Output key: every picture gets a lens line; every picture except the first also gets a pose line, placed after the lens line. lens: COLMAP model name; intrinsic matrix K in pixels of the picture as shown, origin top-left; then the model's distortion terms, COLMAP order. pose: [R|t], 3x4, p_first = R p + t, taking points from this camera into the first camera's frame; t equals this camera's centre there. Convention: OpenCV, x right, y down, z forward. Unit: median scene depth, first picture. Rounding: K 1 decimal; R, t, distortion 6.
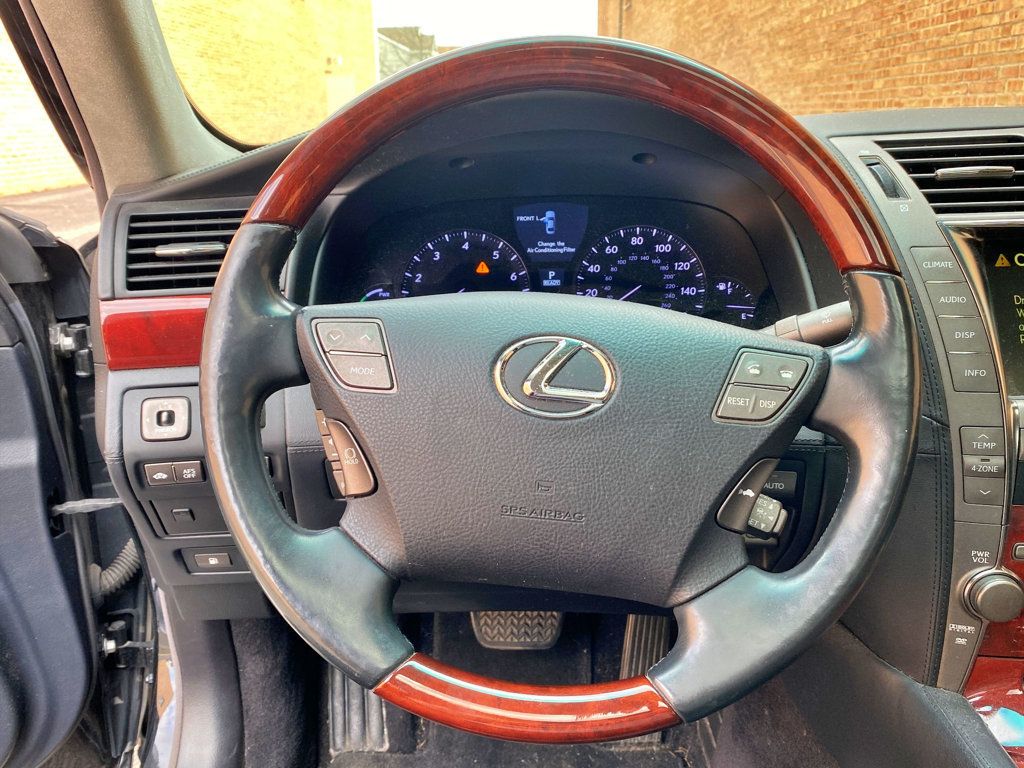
lens RADIAL K [[914.6, 0, 512.0], [0, 914.6, 384.0], [0, 0, 1]] dist [0.003118, 0.003513]
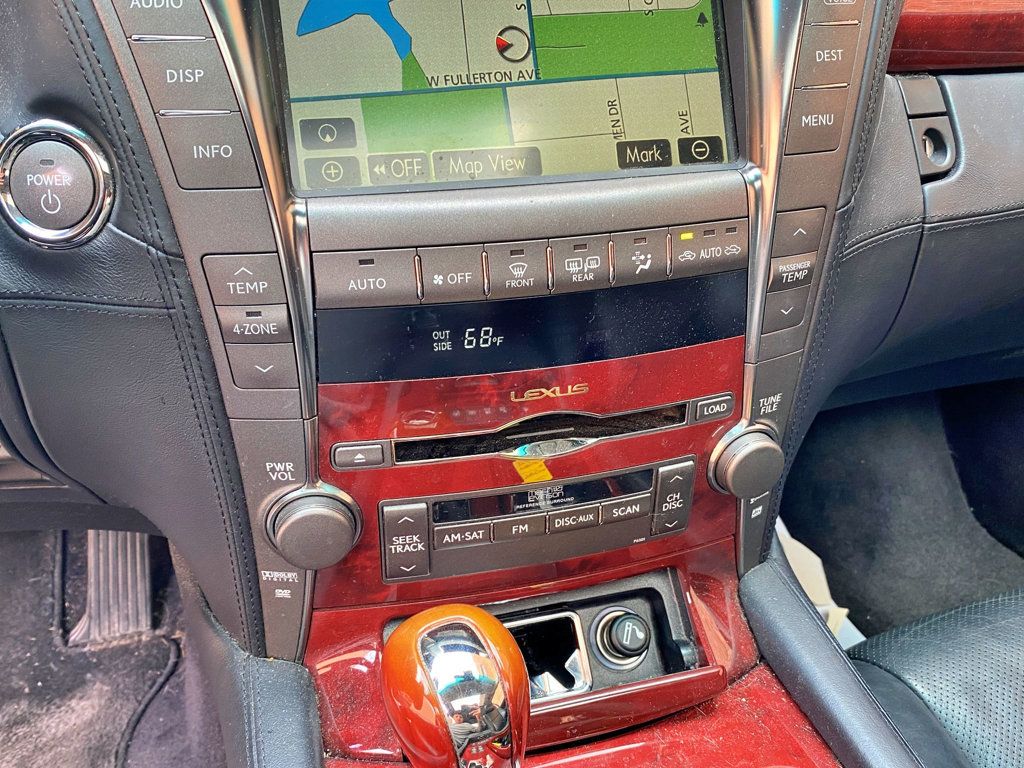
lens RADIAL K [[905.0, 0, 534.3], [0, 905.0, 370.7], [0, 0, 1]] dist [0.071149, -0.147956]
pose [[0.953040, -0.108900, 0.282588, 0.379724], [0.034889, 0.966378, 0.254746, -0.012801], [-0.300828, -0.232924, 0.924797, 0.317025]]
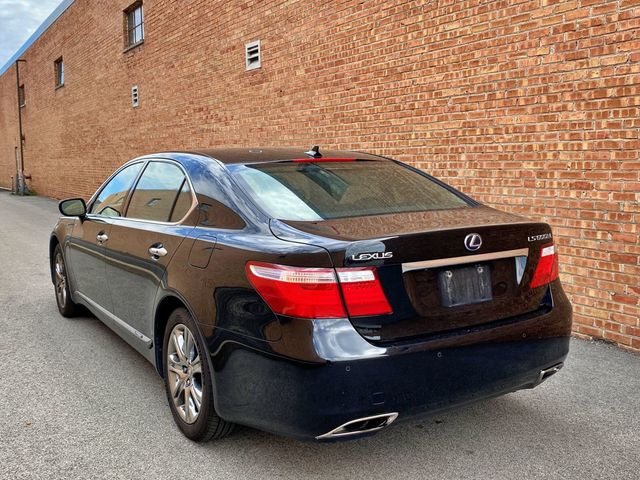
lens RADIAL K [[648.6, 0, 320.0], [0, 648.6, 240.0], [0, 0, 1]] dist [0.101381, -0.239475]
pose [[0.840400, -0.066002, 0.537933, -2.063787], [0.156062, 0.979987, -0.123572, 1.210728], [-0.519012, 0.187800, 0.833881, -5.499518]]
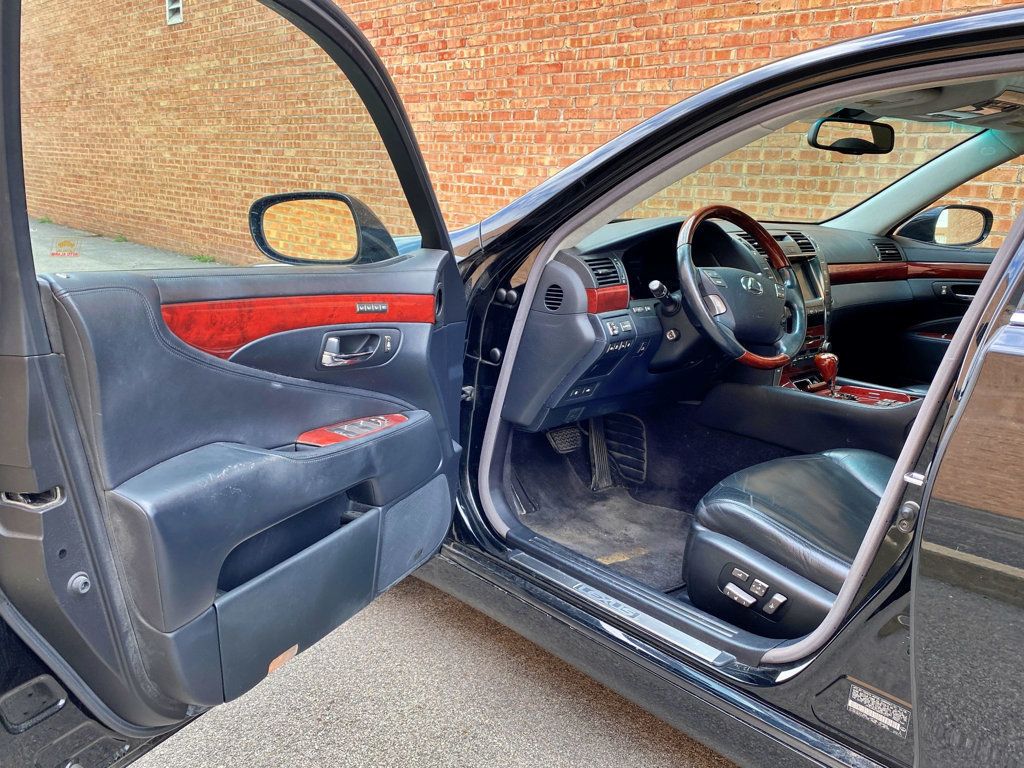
lens RADIAL K [[911.2, 0, 510.7], [0, 911.2, 394.3], [0, 0, 1]] dist [0.008763, 0.001342]
pose [[0.731768, -0.116412, 0.671538, -2.098512], [0.139503, 0.990027, 0.019607, 0.116694], [-0.667124, 0.079334, 0.740711, -0.746618]]
